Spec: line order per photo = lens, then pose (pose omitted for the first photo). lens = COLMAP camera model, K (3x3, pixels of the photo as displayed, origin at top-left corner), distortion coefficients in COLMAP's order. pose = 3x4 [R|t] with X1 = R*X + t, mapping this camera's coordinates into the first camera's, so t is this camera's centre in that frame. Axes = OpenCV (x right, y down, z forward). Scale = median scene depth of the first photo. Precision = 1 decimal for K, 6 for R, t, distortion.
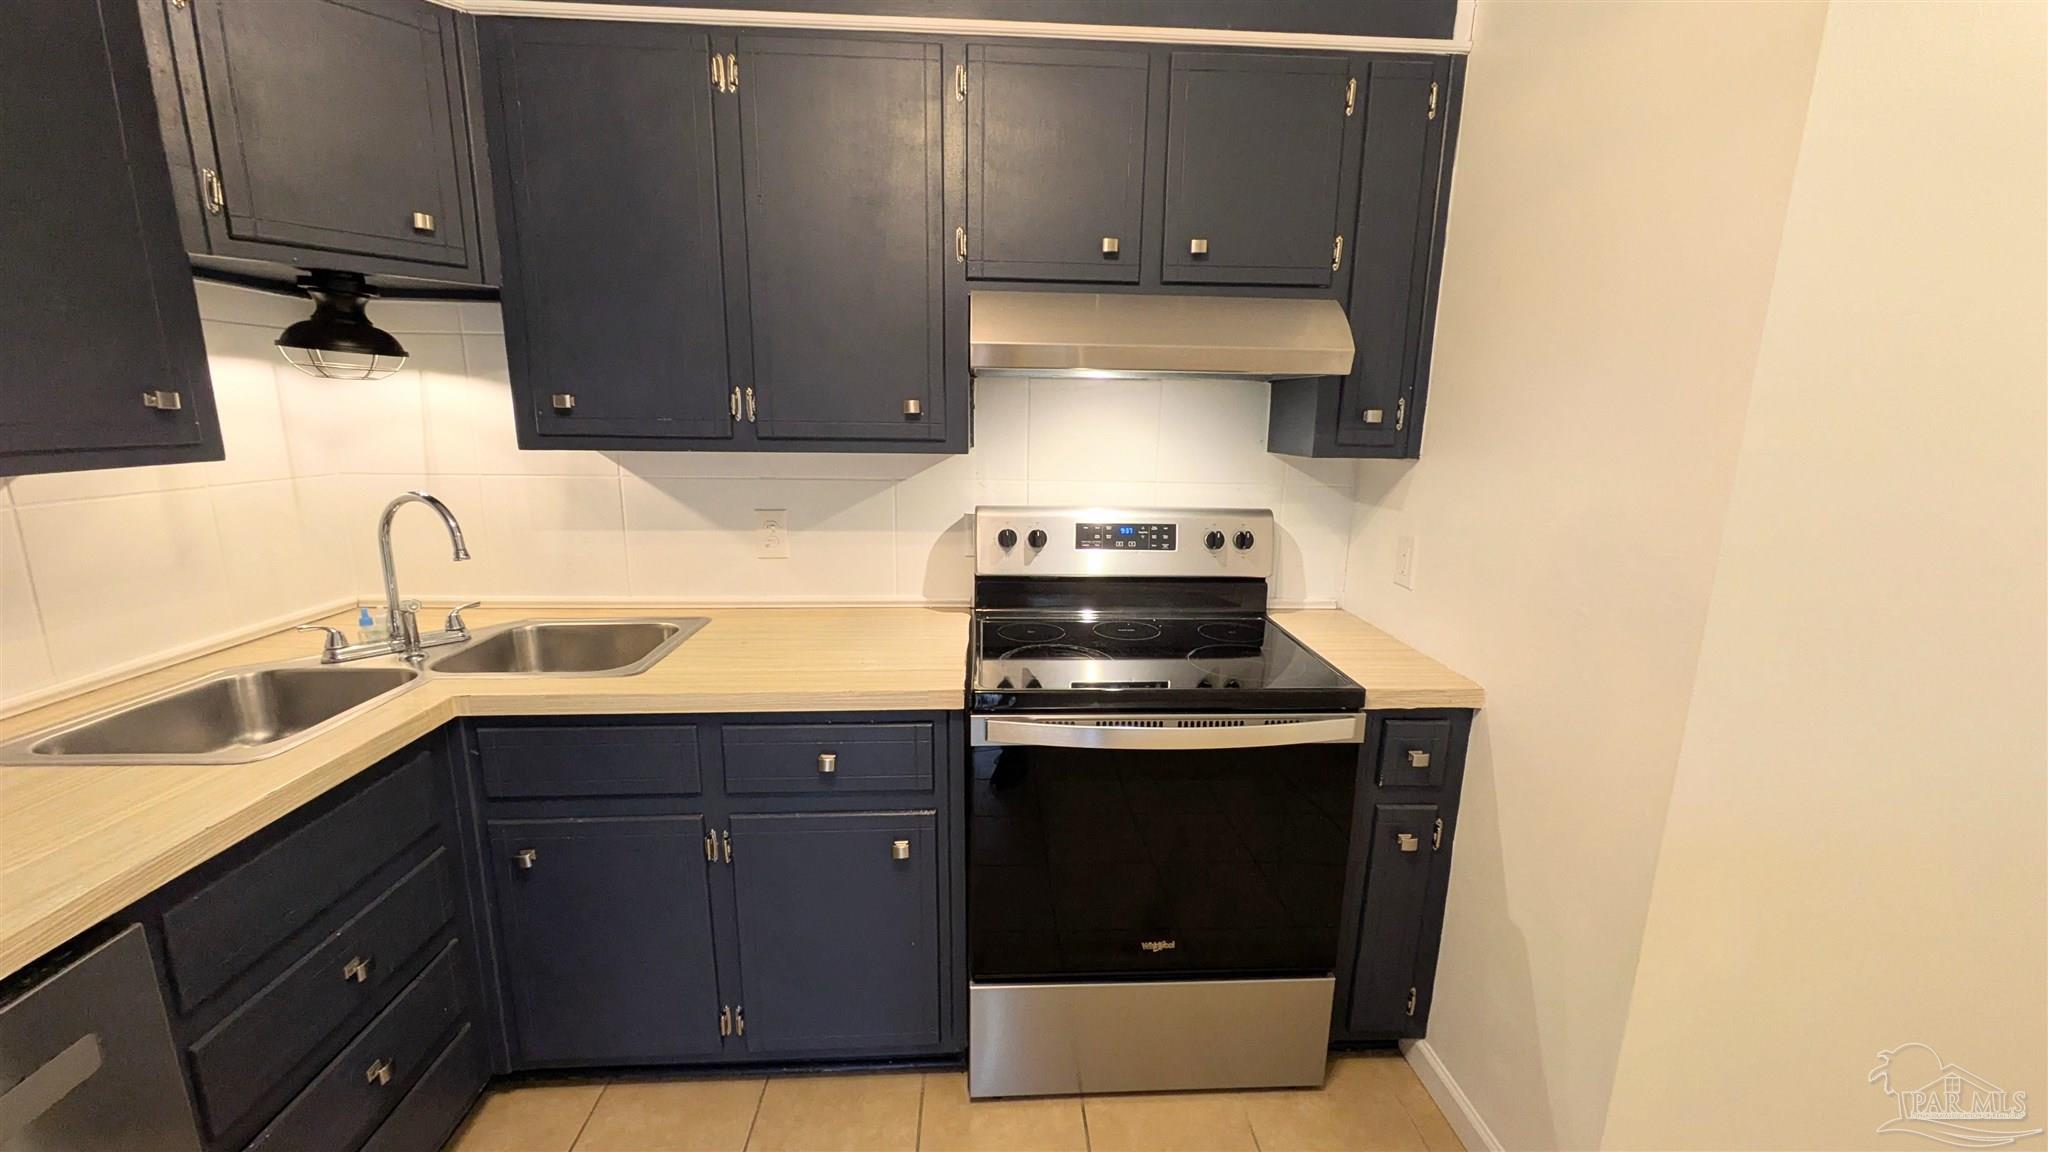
lens RADIAL K [[800.5, 0, 1027.3], [0, 800.5, 580.5], [0, 0, 1]] dist [0.000114, -0.000202]
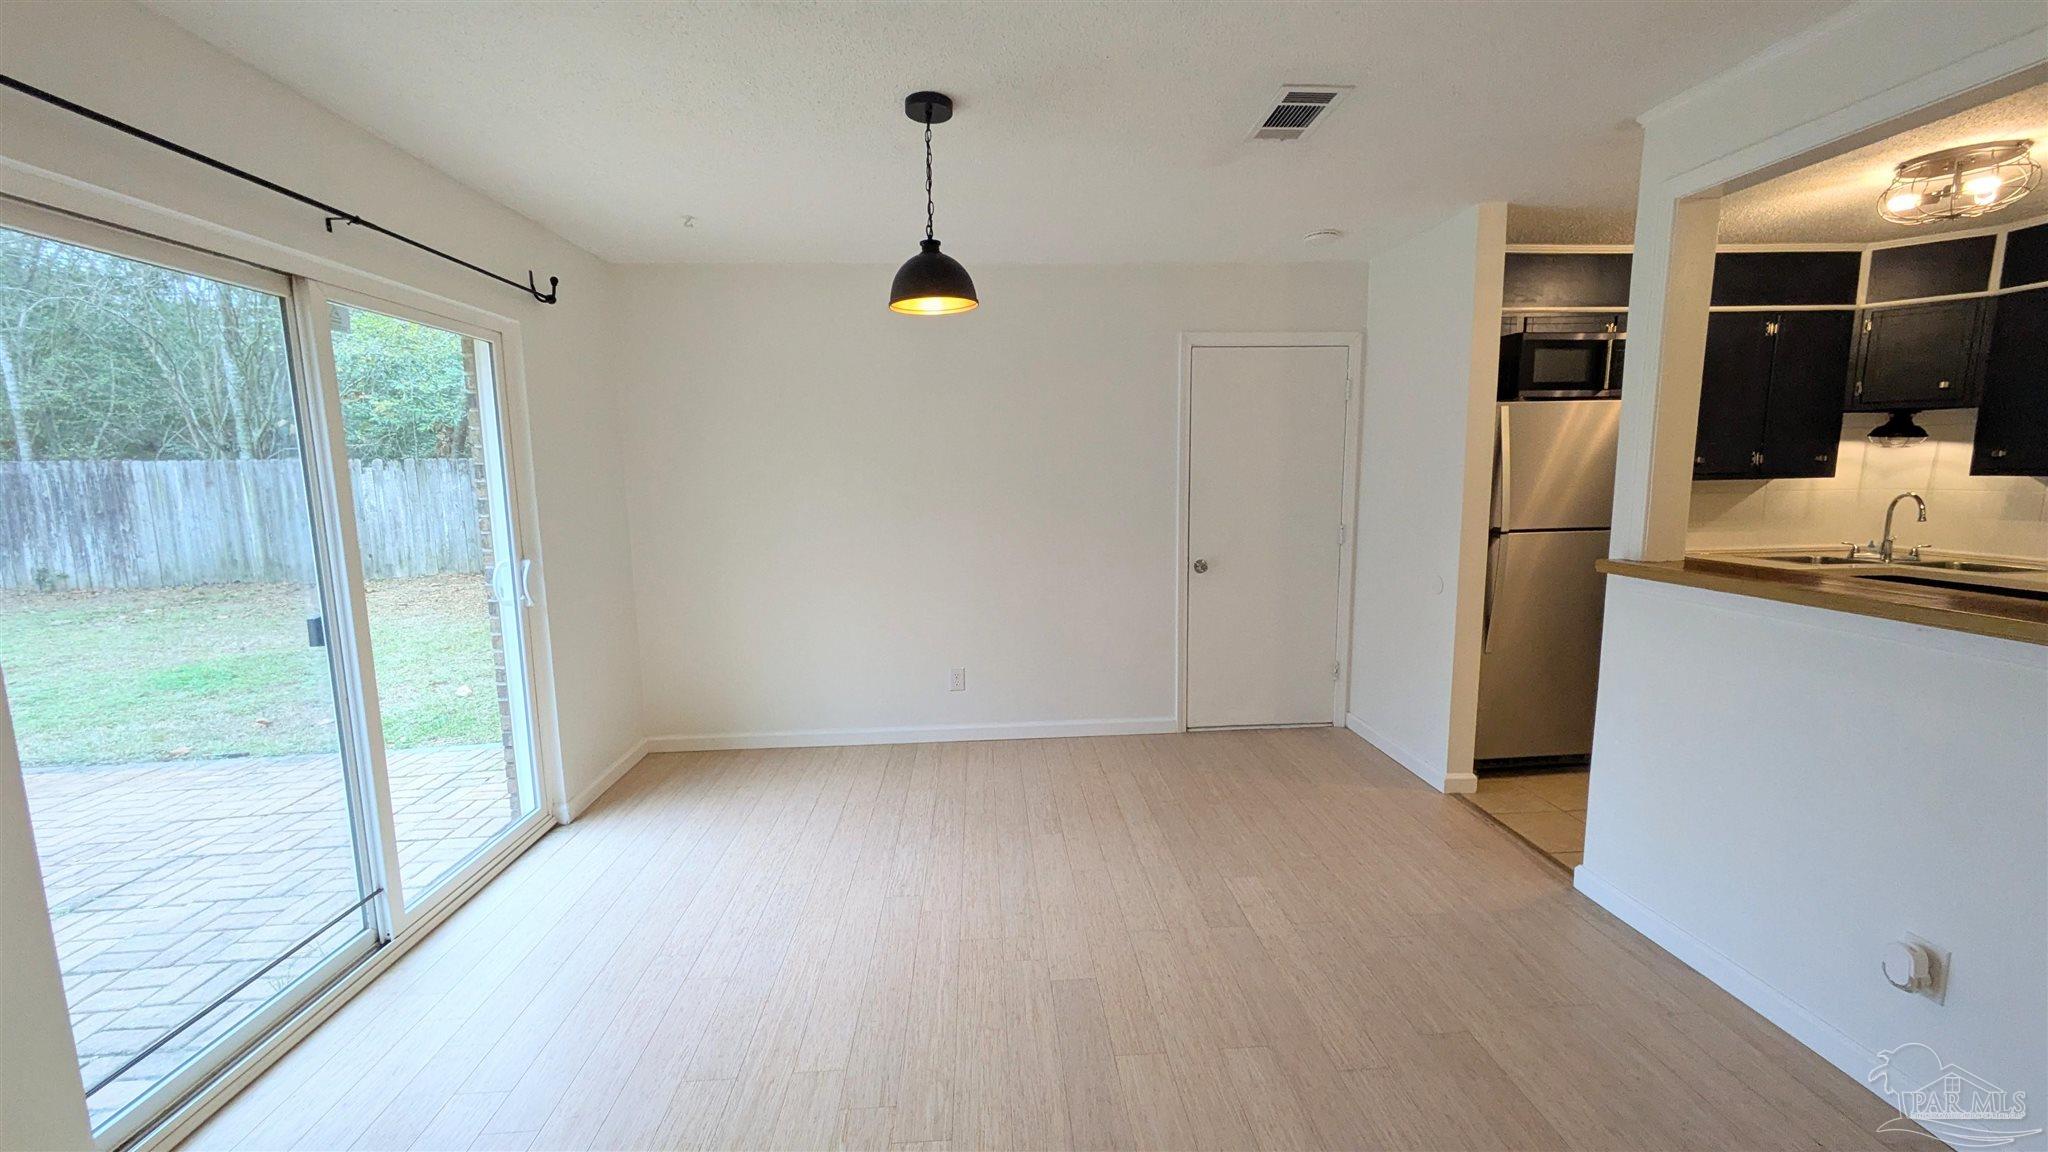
lens RADIAL K [[792.6, 0, 1031.5], [0, 792.6, 577.9], [0, 0, 1]] dist [0.002674, 0.000442]
pose [[0.008548, 0.122097, -0.992481, 1.593090], [-0.193076, 0.974042, 0.118165, 0.359233], [0.981147, 0.190615, 0.031900, -1.593624]]
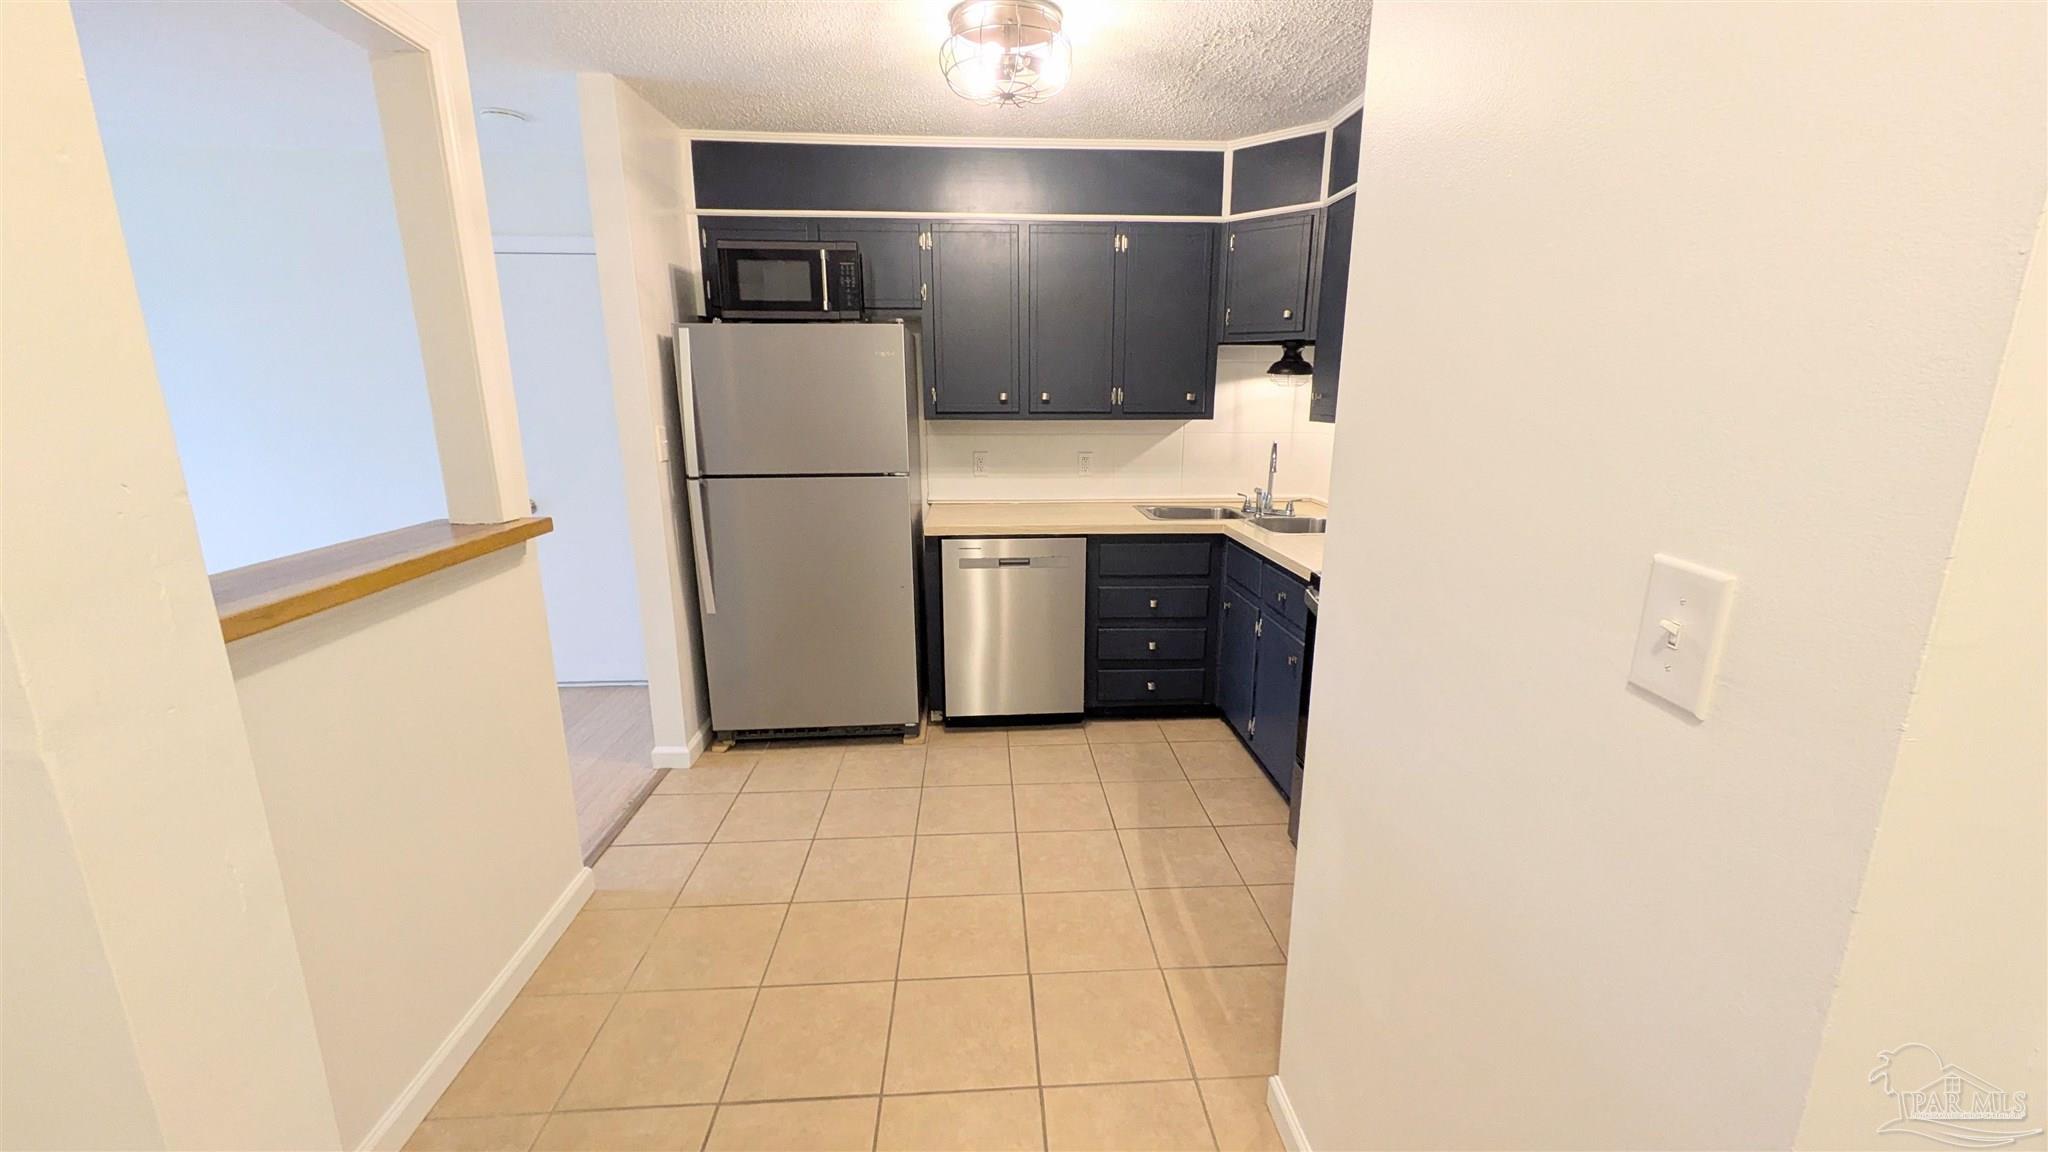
lens RADIAL K [[800.5, 0, 1027.3], [0, 800.5, 580.5], [0, 0, 1]] dist [0.000114, -0.000202]
pose [[0.005609, 0.217085, -0.976137, 1.363126], [-0.211367, 0.954354, 0.211026, -0.059971], [0.977391, 0.205140, 0.051237, 0.310757]]
